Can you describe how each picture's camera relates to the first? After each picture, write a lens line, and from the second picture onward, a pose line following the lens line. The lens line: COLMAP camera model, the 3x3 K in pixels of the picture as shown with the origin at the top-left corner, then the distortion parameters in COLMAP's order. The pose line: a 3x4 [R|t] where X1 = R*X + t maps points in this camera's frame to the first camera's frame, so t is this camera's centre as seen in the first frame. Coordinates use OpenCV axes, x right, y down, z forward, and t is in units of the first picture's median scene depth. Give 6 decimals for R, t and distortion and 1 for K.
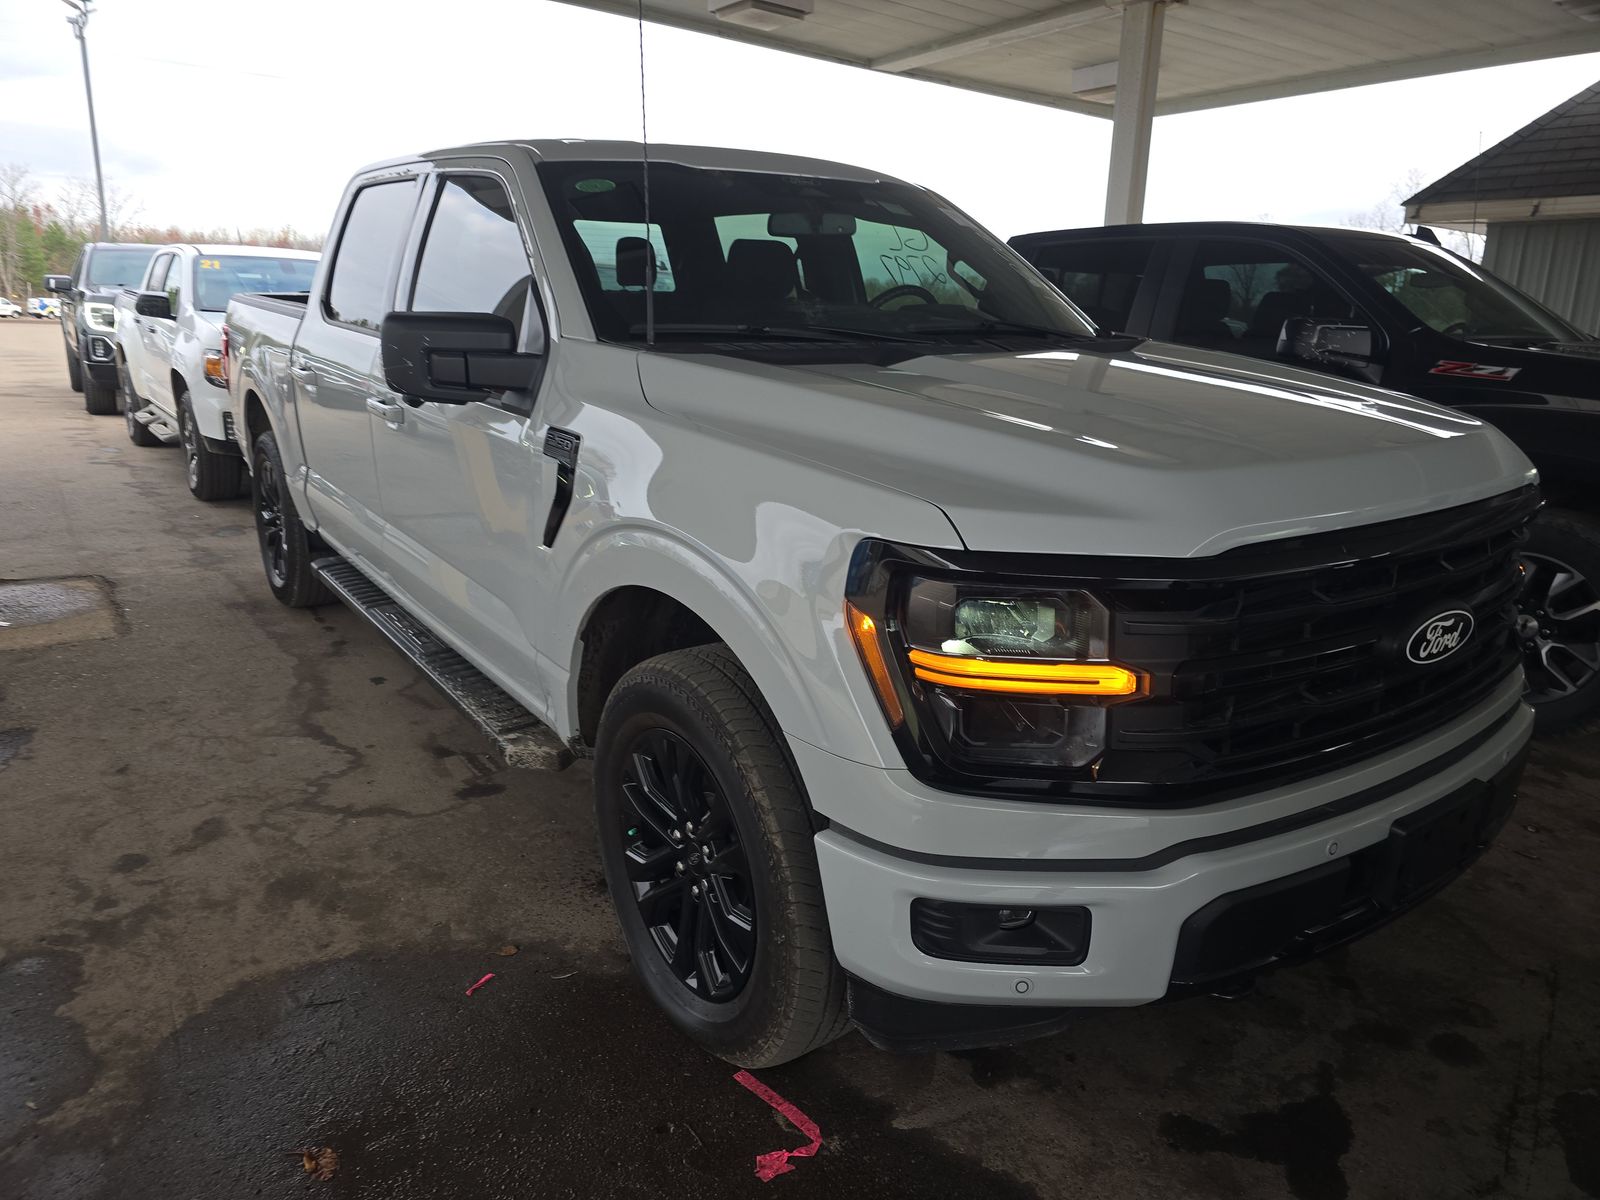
lens RADIAL K [[1117.2, 0, 800.0], [0, 1117.2, 600.0], [0, 0, 1]] dist [0.056095, -0.053547]
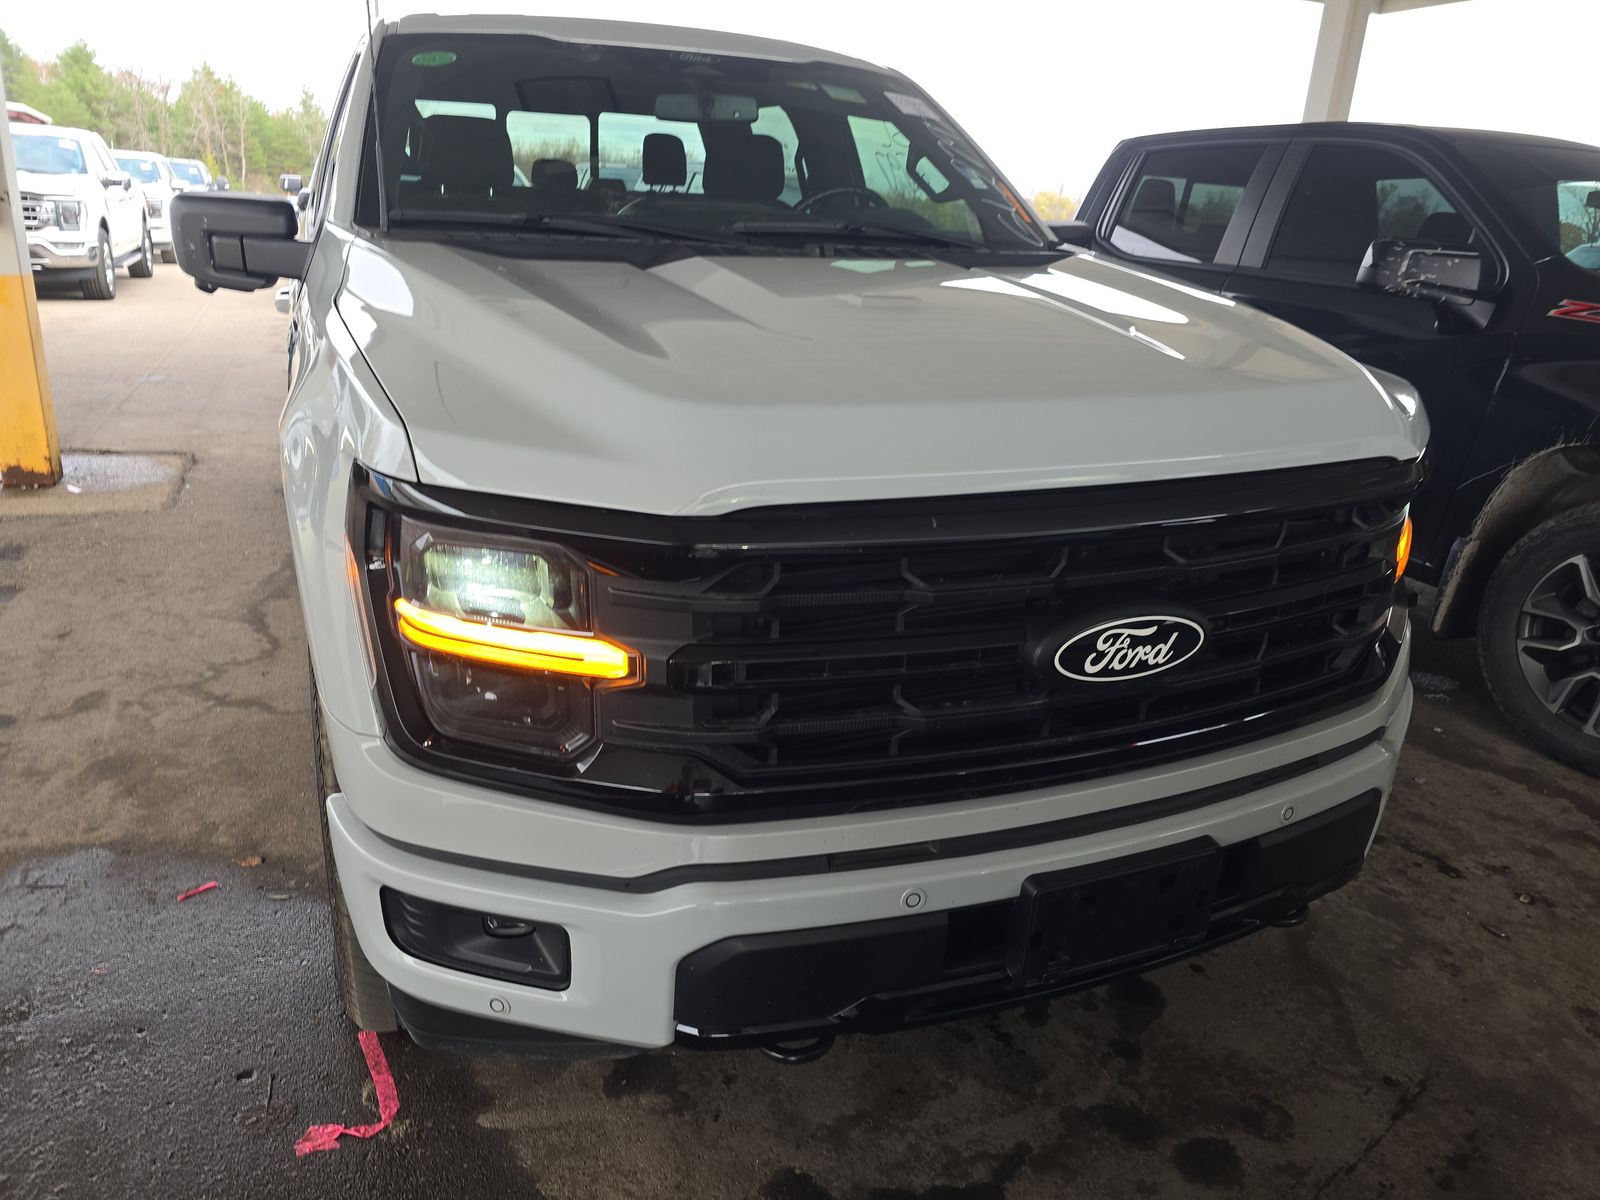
lens RADIAL K [[1106.9, 0, 793.9], [0, 1106.9, 604.1], [0, 0, 1]] dist [0.055968, -0.051111]
pose [[0.971018, 0.101157, -0.216543, 0.410856], [-0.085584, 0.993102, 0.080152, -0.030713], [0.223158, -0.059297, 0.972977, 0.182066]]
